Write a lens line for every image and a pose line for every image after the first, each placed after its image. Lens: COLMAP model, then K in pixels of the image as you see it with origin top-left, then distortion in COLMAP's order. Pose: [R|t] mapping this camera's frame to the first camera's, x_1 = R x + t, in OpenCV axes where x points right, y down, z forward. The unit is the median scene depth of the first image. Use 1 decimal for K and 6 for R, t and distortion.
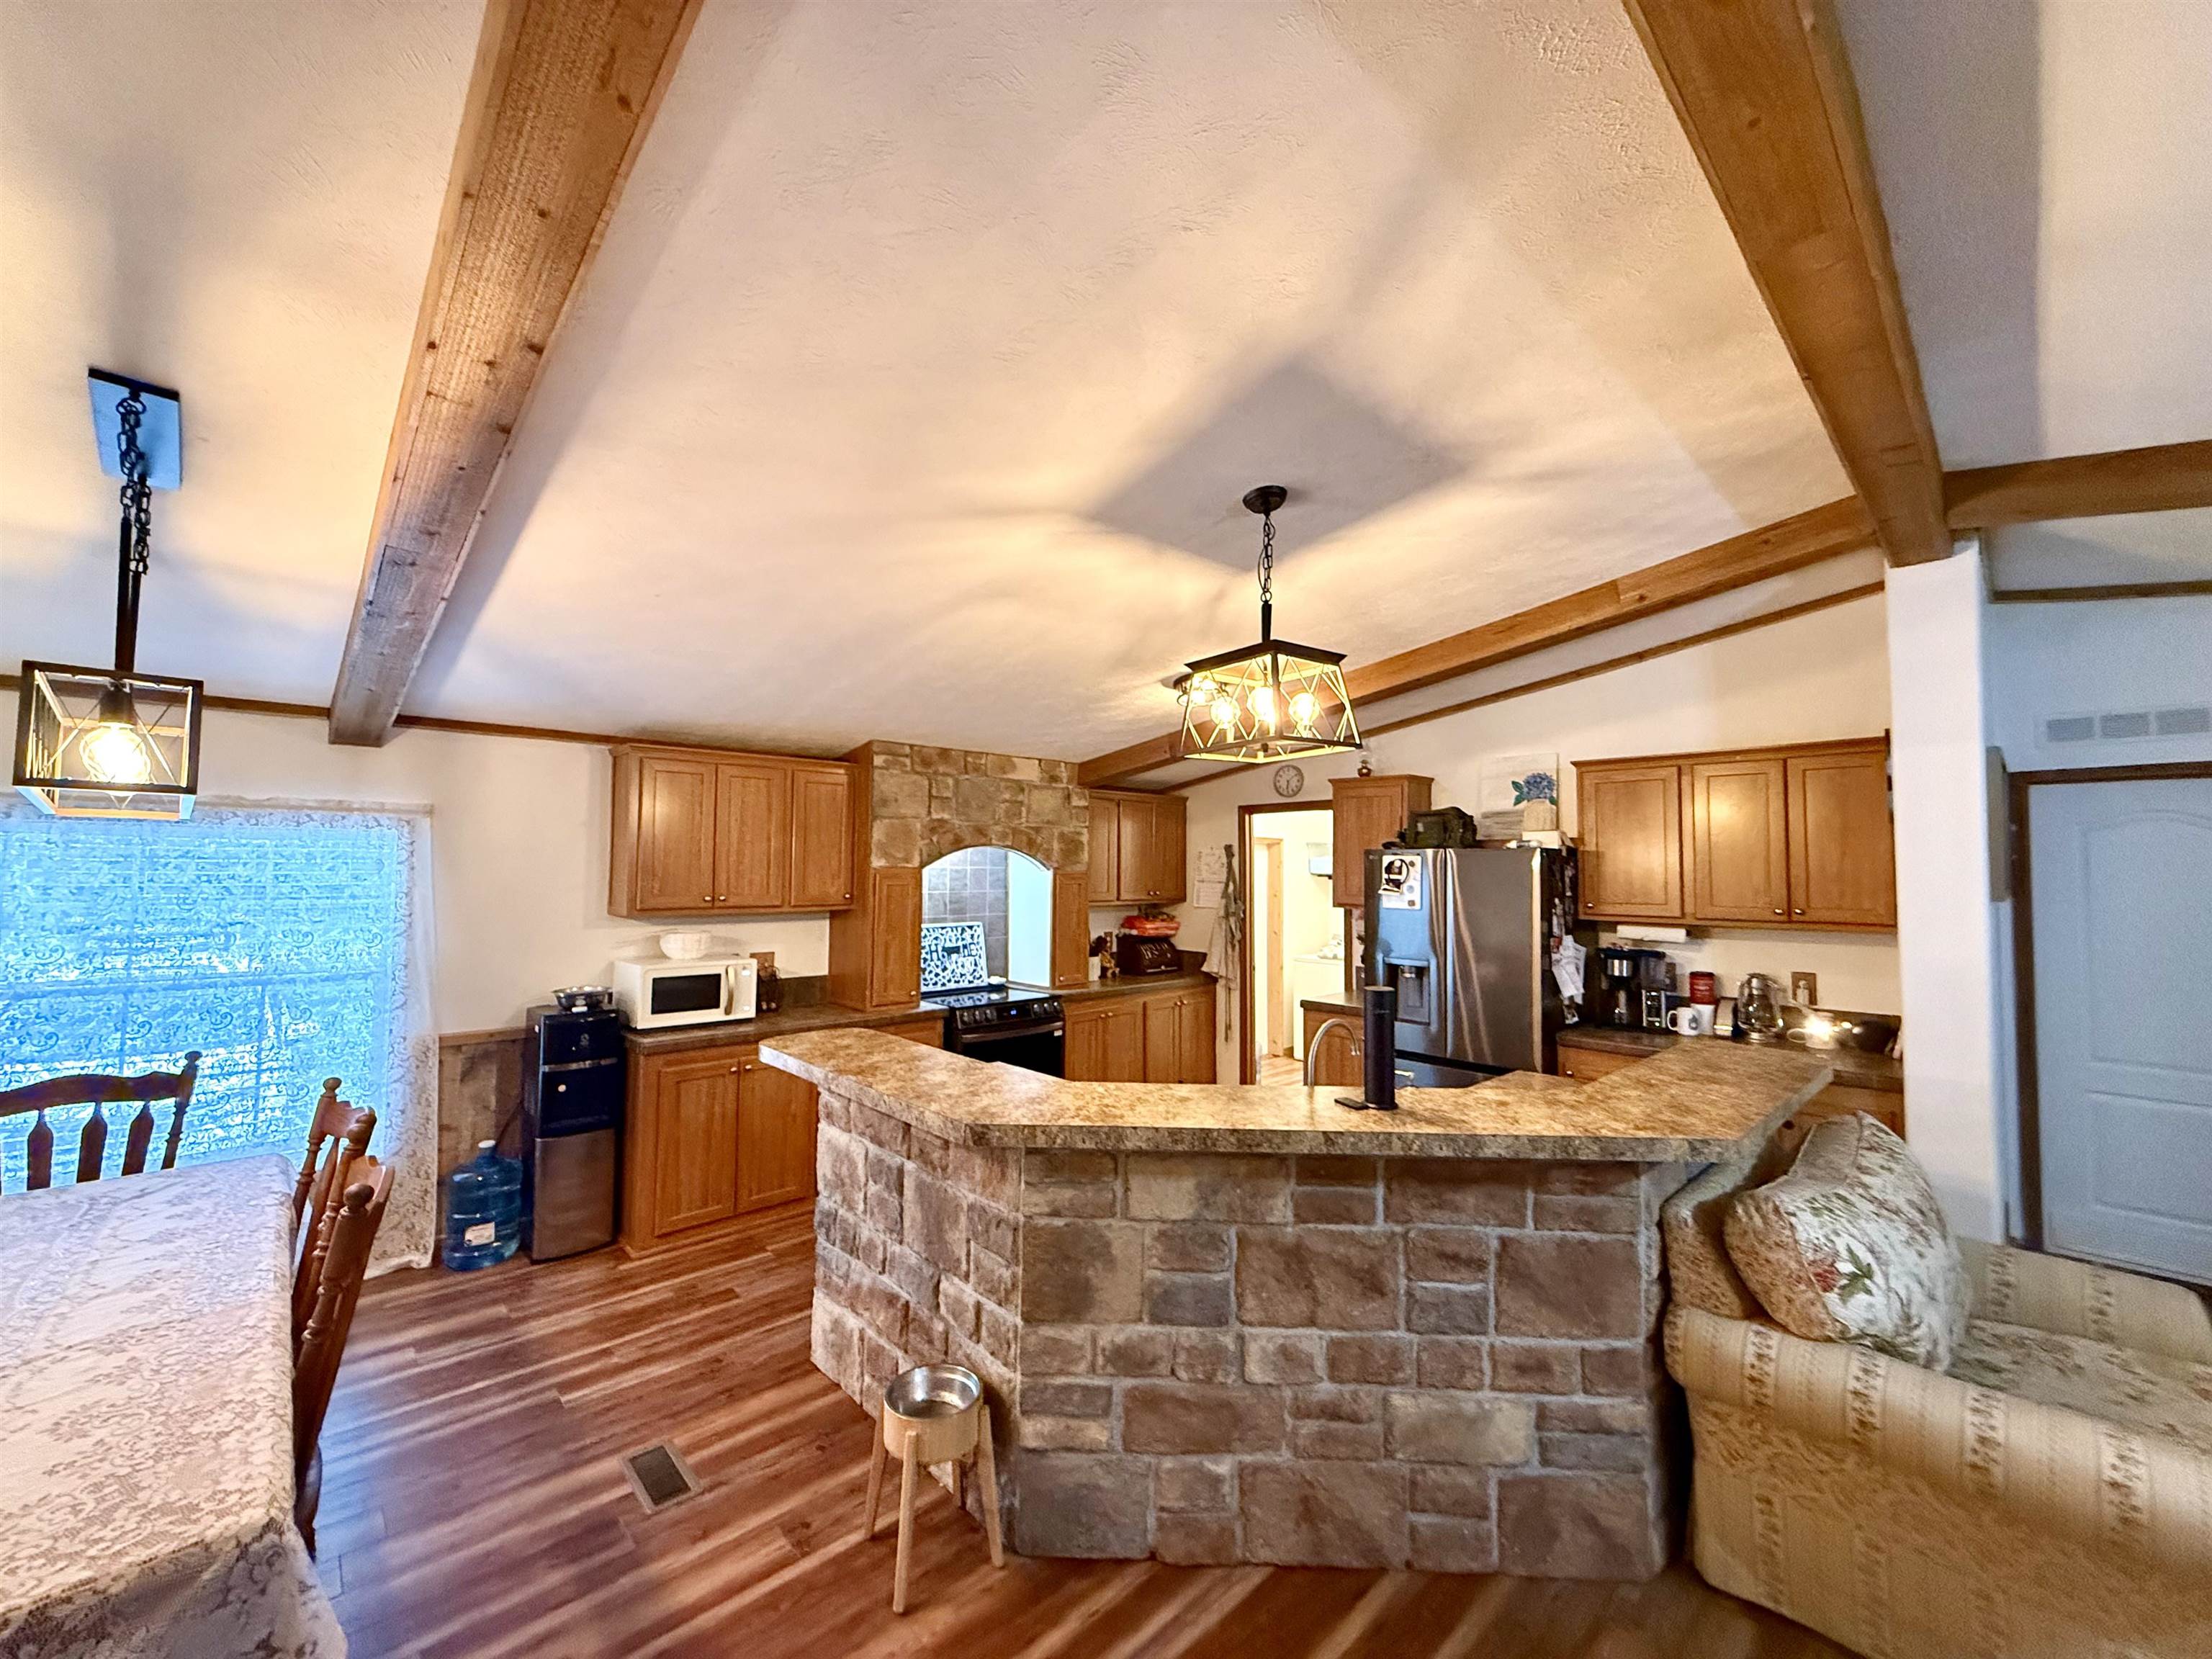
lens RADIAL K [[879.5, 0, 1096.7], [0, 879.5, 827.0], [0, 0, 1]] dist [-0.001241, 0.000599]
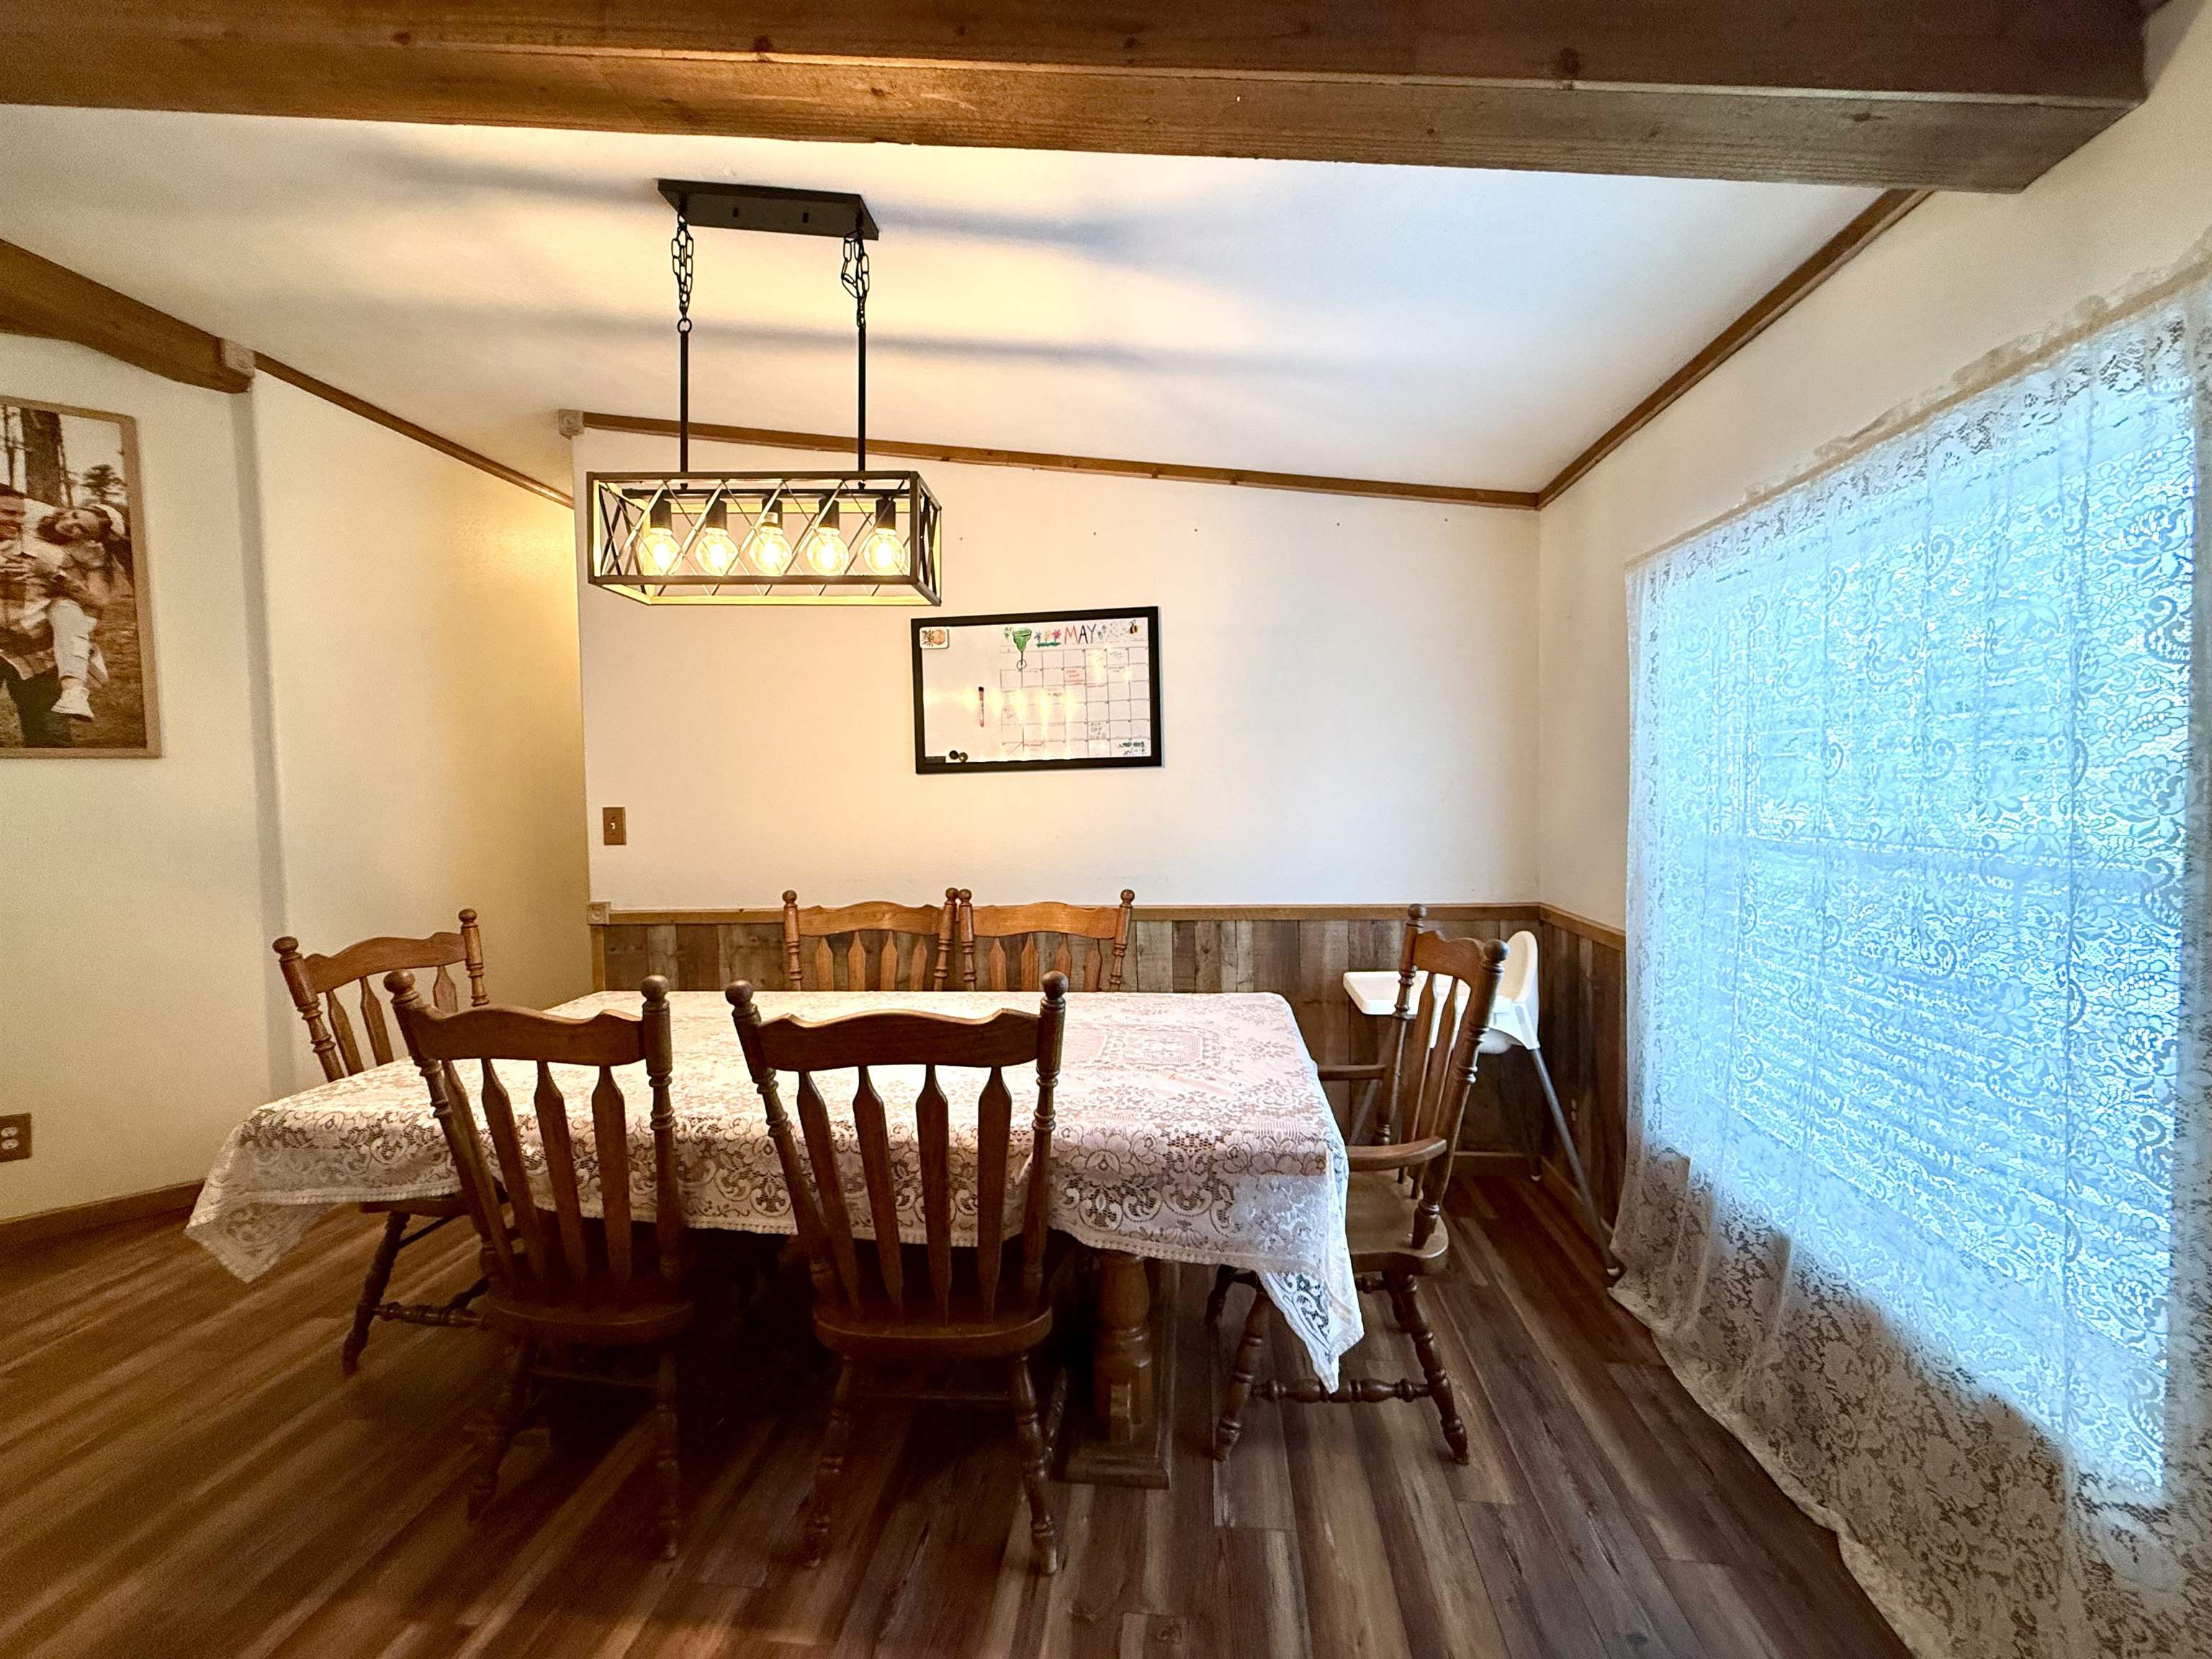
lens RADIAL K [[879.5, 0, 1091.7], [0, 879.5, 826.1], [0, 0, 1]] dist [-0.001241, 0.000599]
pose [[-0.764108, 0.036201, -0.644072, -0.334420], [0.048511, 0.998822, -0.001412, 0.121618], [0.643262, -0.032324, -0.764963, 0.923565]]
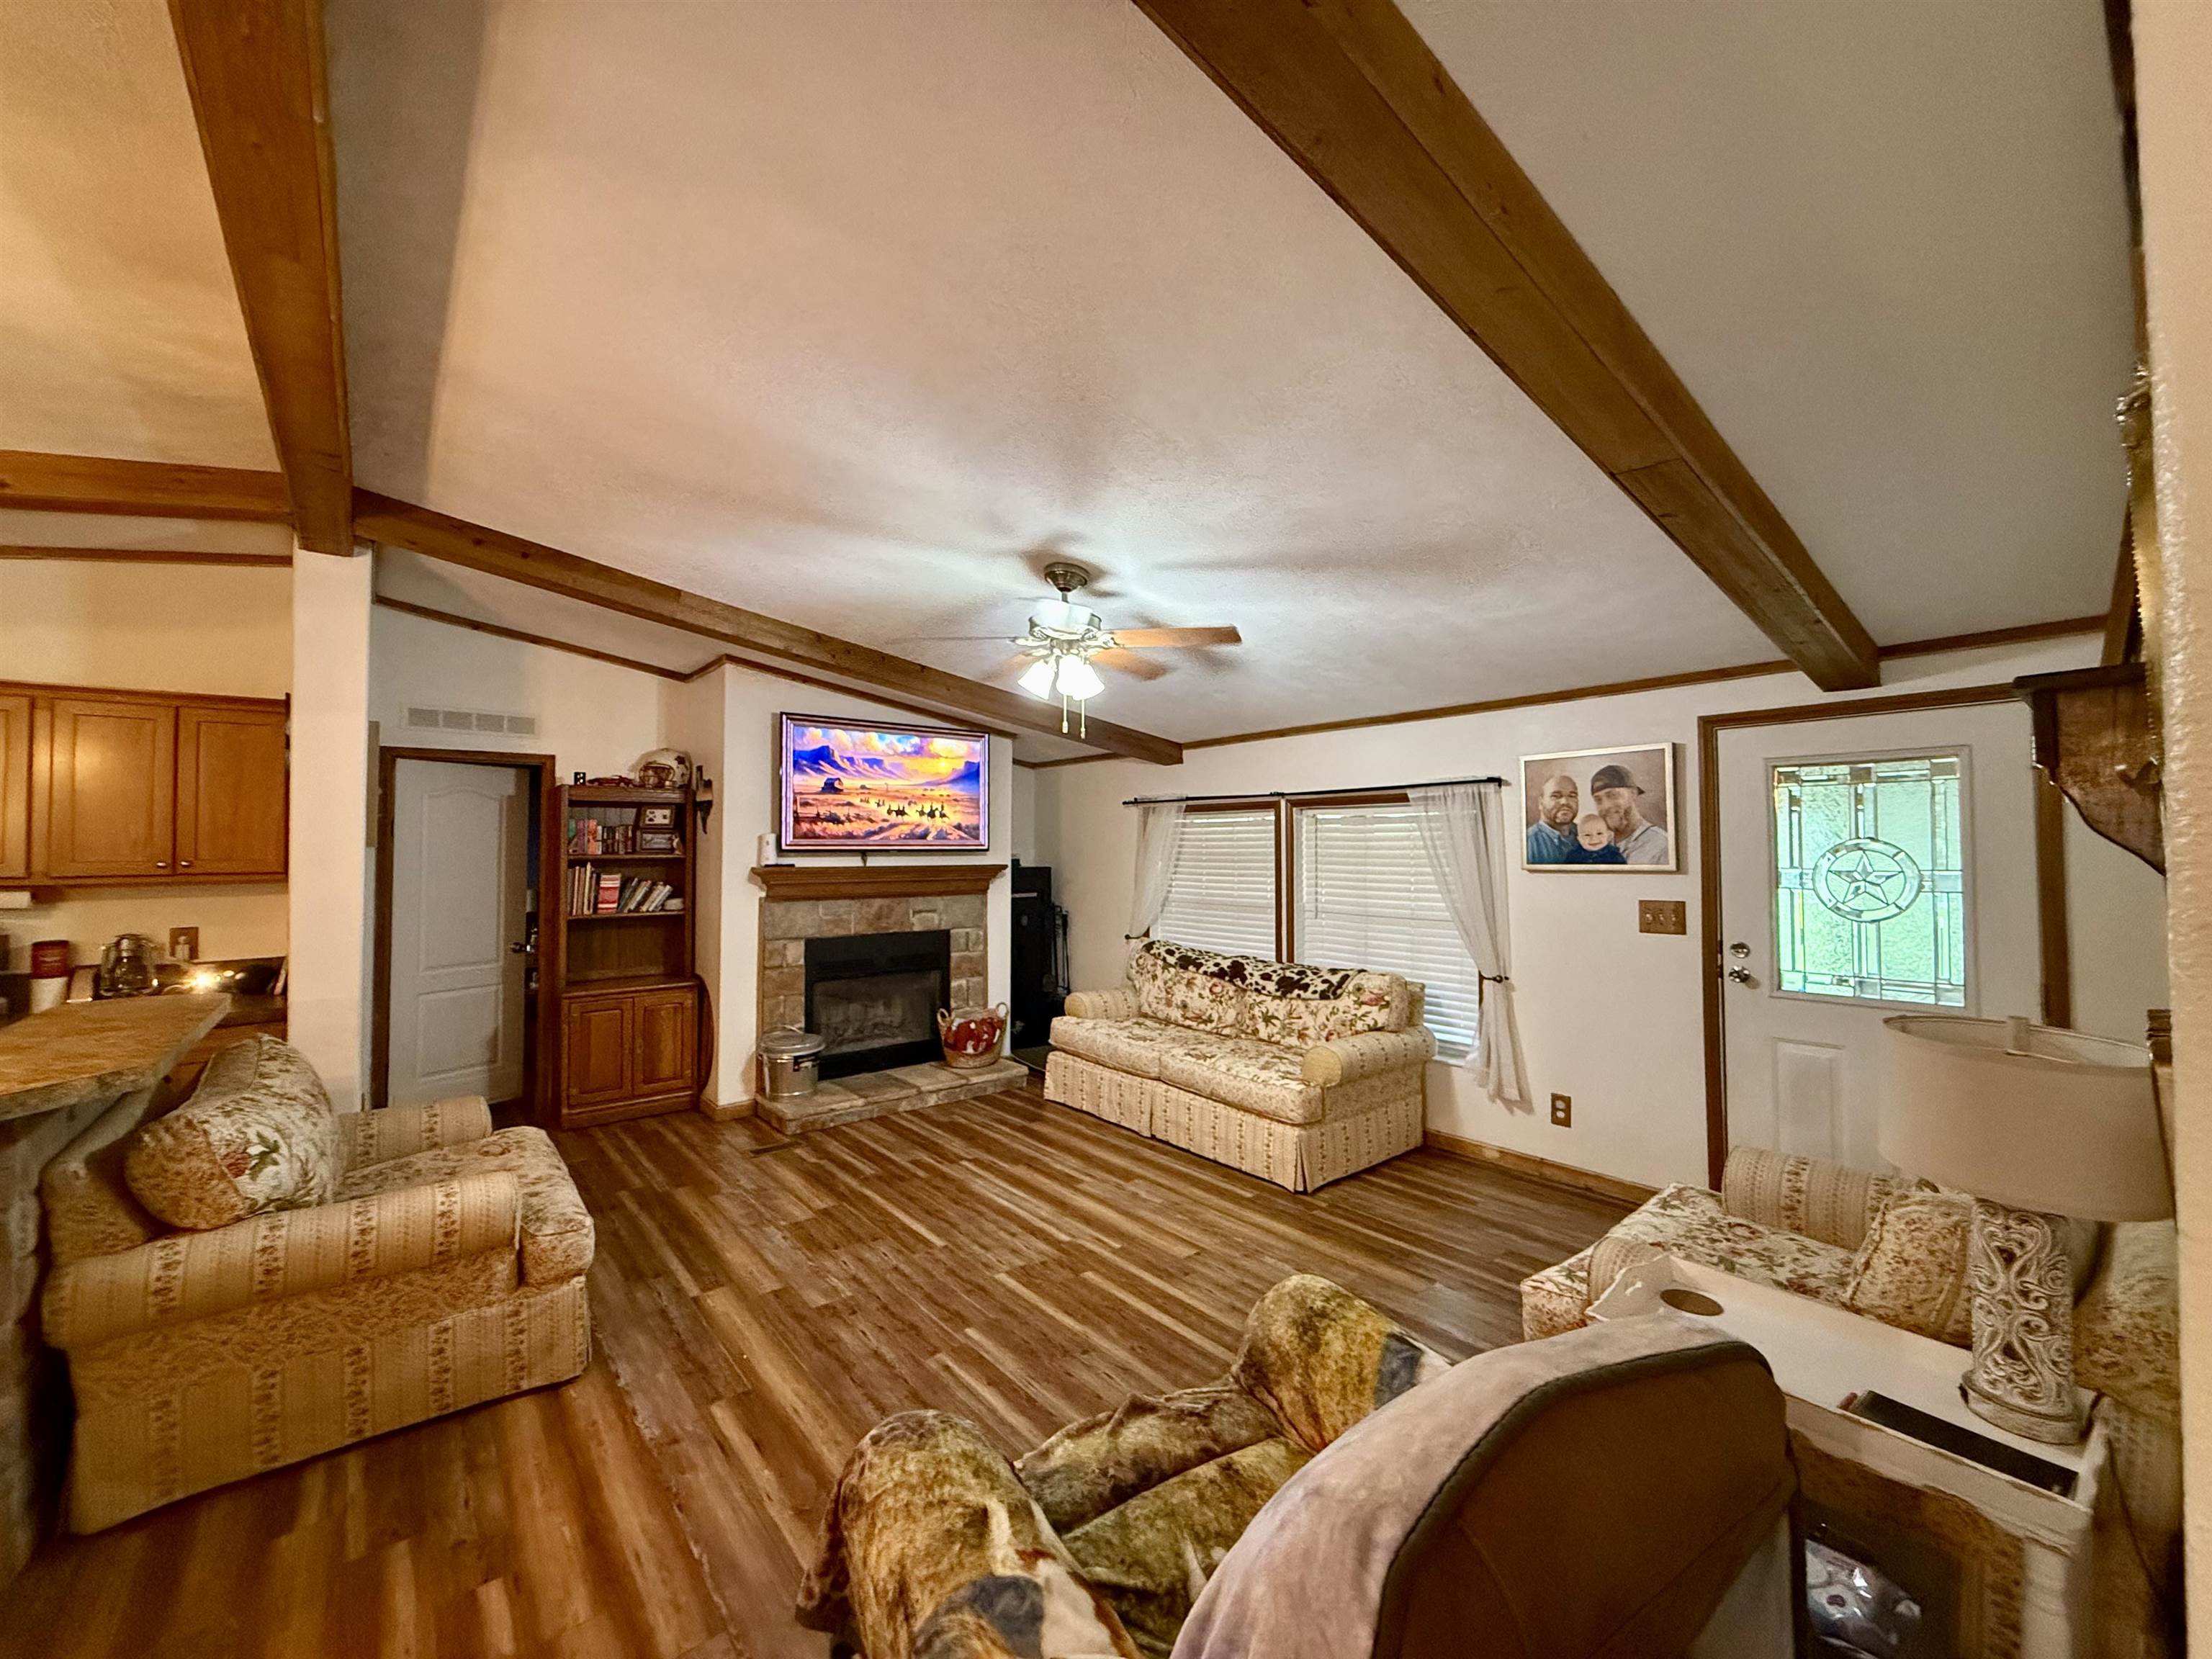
lens RADIAL K [[879.5, 0, 1094.9], [0, 879.5, 825.9], [0, 0, 1]] dist [-0.001241, 0.000599]
pose [[0.065206, 0.015879, 0.997745, -0.110110], [-0.041365, 0.999057, -0.013197, 0.023165], [-0.997014, -0.040411, 0.065801, -0.072596]]
